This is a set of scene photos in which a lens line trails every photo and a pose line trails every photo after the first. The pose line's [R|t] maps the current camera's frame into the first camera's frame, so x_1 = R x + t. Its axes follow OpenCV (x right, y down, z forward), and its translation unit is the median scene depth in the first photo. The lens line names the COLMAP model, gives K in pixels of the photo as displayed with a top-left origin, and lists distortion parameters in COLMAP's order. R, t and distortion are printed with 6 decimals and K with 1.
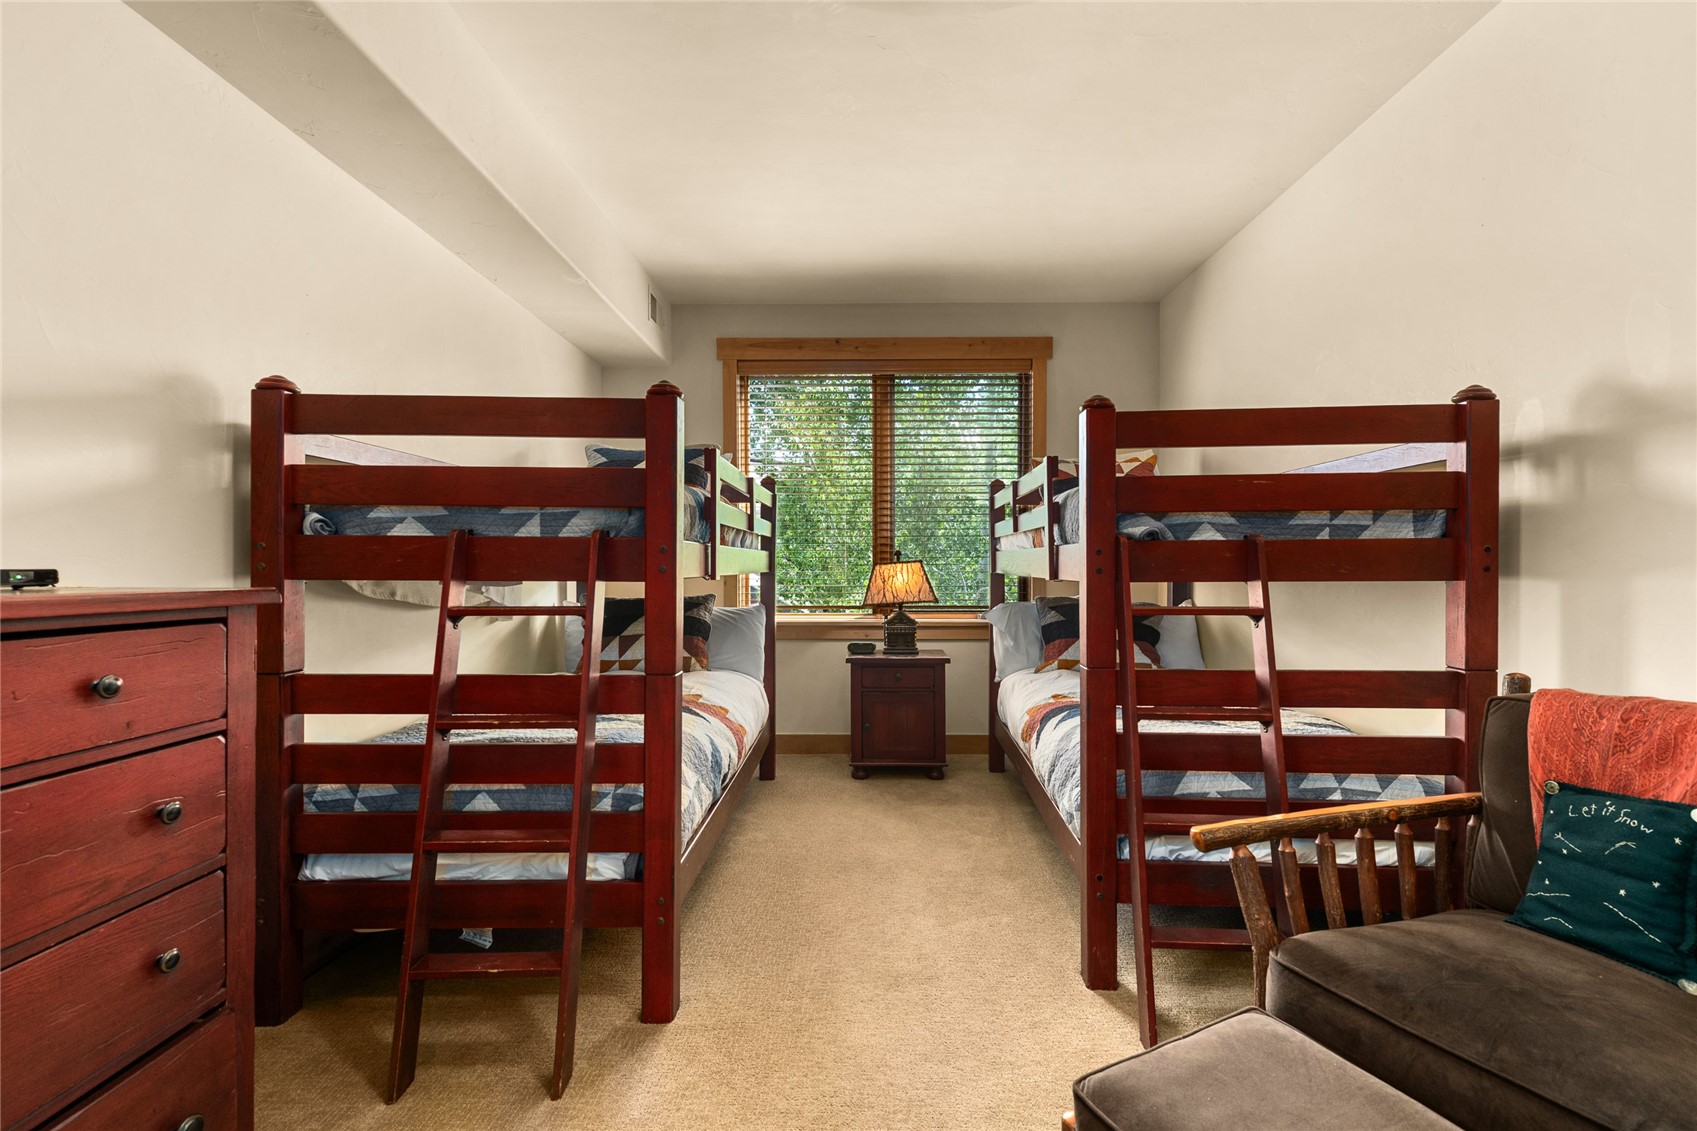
lens RADIAL K [[711.7, 0, 854.3], [0, 711.7, 569.9], [0, 0, 1]] dist [0.020483, -0.007215]
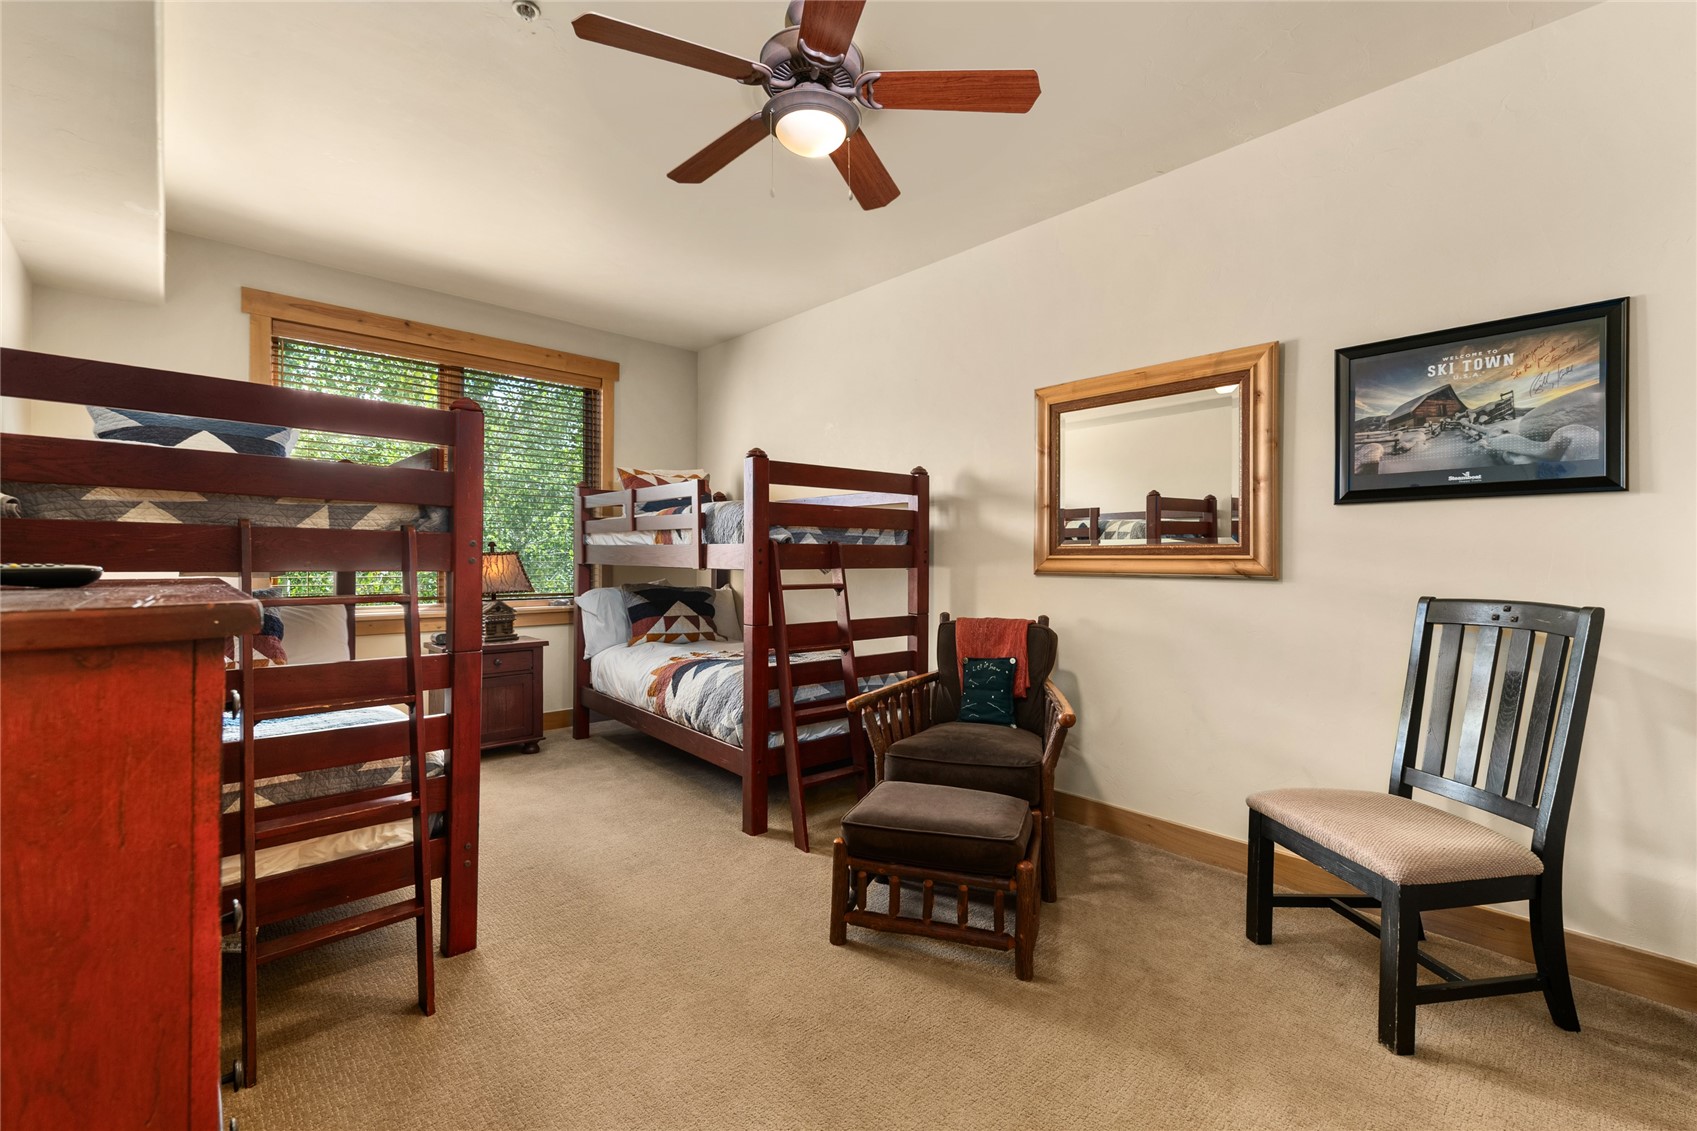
lens RADIAL K [[705.0, 0, 843.8], [0, 705.0, 556.9], [0, 0, 1]] dist [0.018357, -0.007543]
pose [[0.733206, 0.006699, 0.679973, -0.553096], [-0.002512, 0.999971, -0.007142, -0.000311], [-0.680002, 0.003529, 0.733202, -0.237307]]
